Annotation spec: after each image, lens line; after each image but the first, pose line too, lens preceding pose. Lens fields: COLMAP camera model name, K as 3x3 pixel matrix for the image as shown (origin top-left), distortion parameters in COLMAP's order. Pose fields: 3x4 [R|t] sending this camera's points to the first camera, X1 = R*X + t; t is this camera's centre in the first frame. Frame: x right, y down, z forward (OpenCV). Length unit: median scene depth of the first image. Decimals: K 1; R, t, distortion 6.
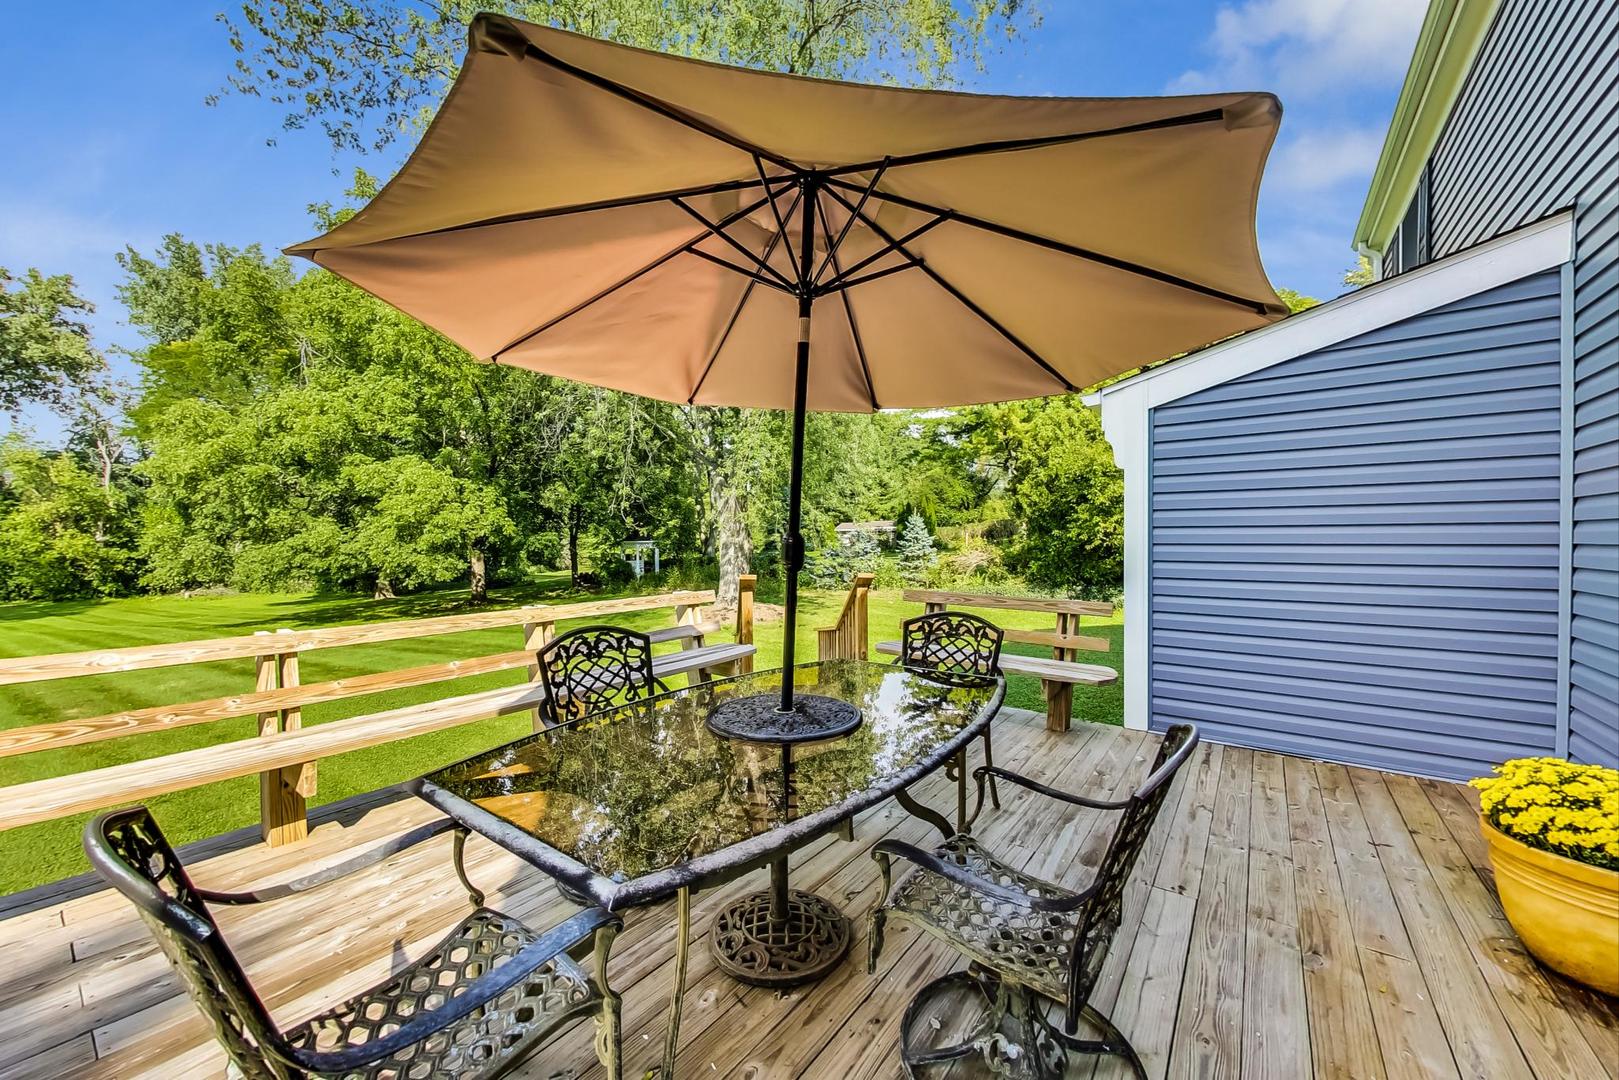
lens RADIAL K [[612.4, 0, 809.5], [0, 612.4, 540.0], [0, 0, 1]] dist [0.001180, 0.000057]
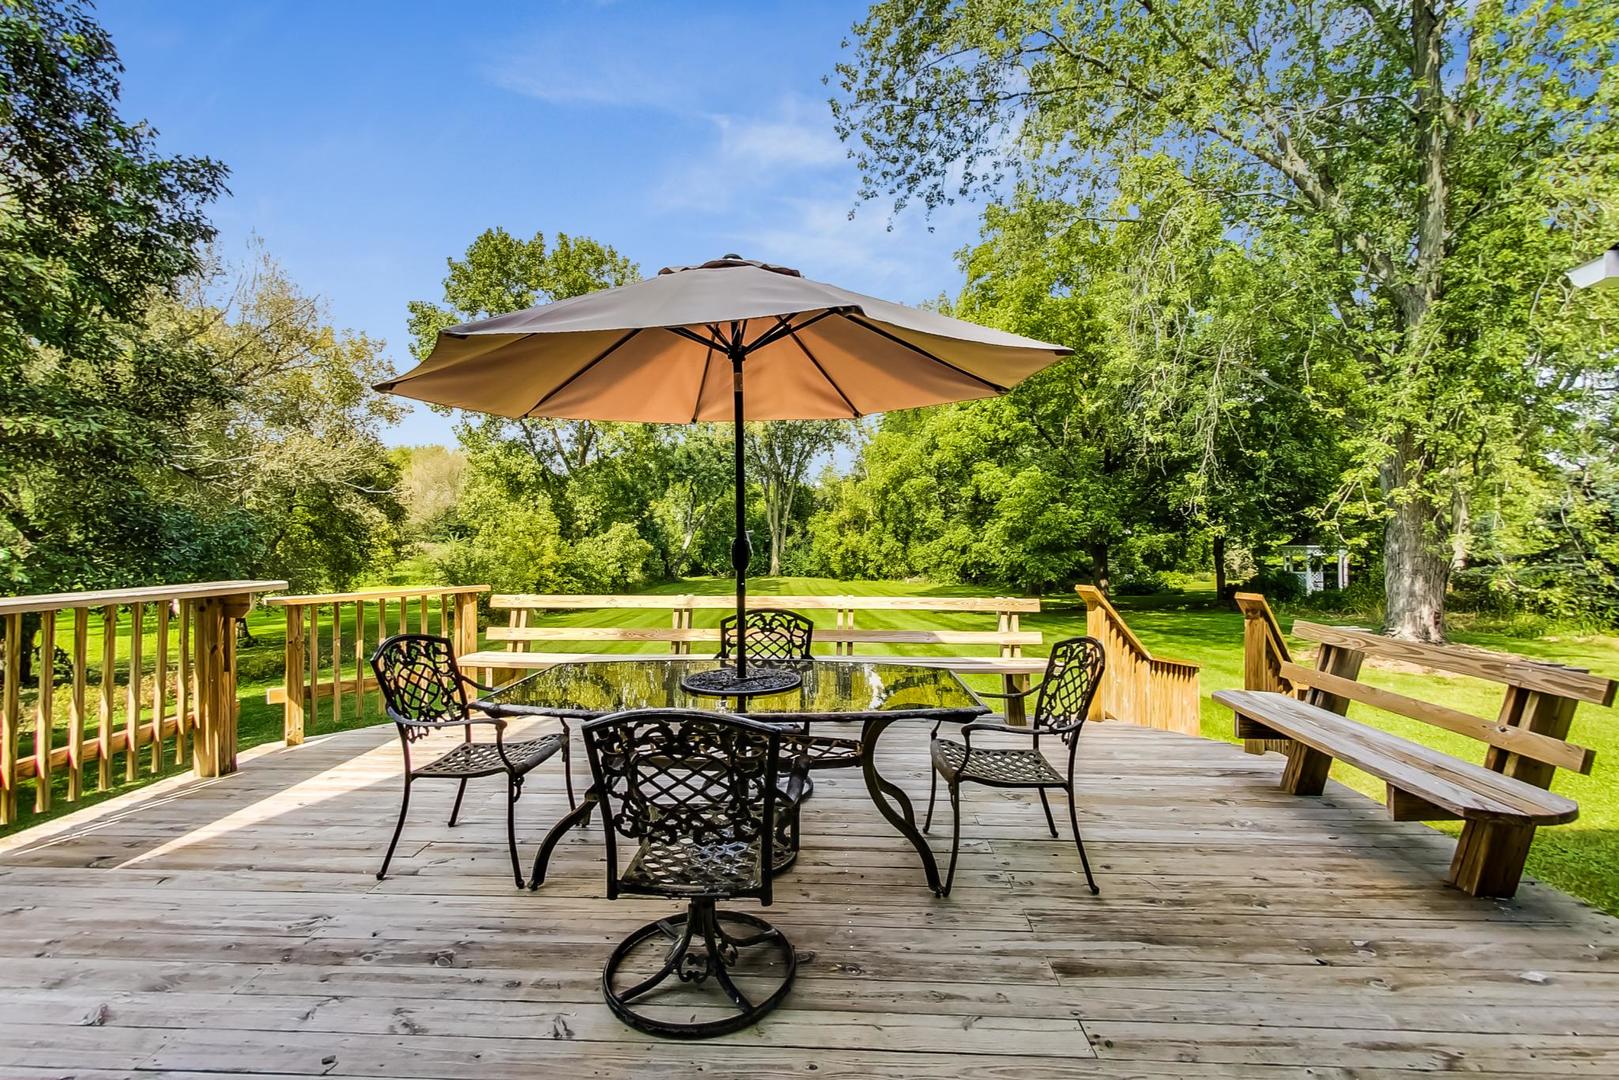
lens RADIAL K [[680.4, 0, 806.8], [0, 680.4, 549.0], [0, 0, 1]] dist [-0.000702, -0.000130]
pose [[0.576245, 0.021241, -0.817001, 0.193991], [-0.011887, 0.999774, 0.017608, -0.002623], [0.817190, -0.000435, 0.576368, 0.049678]]
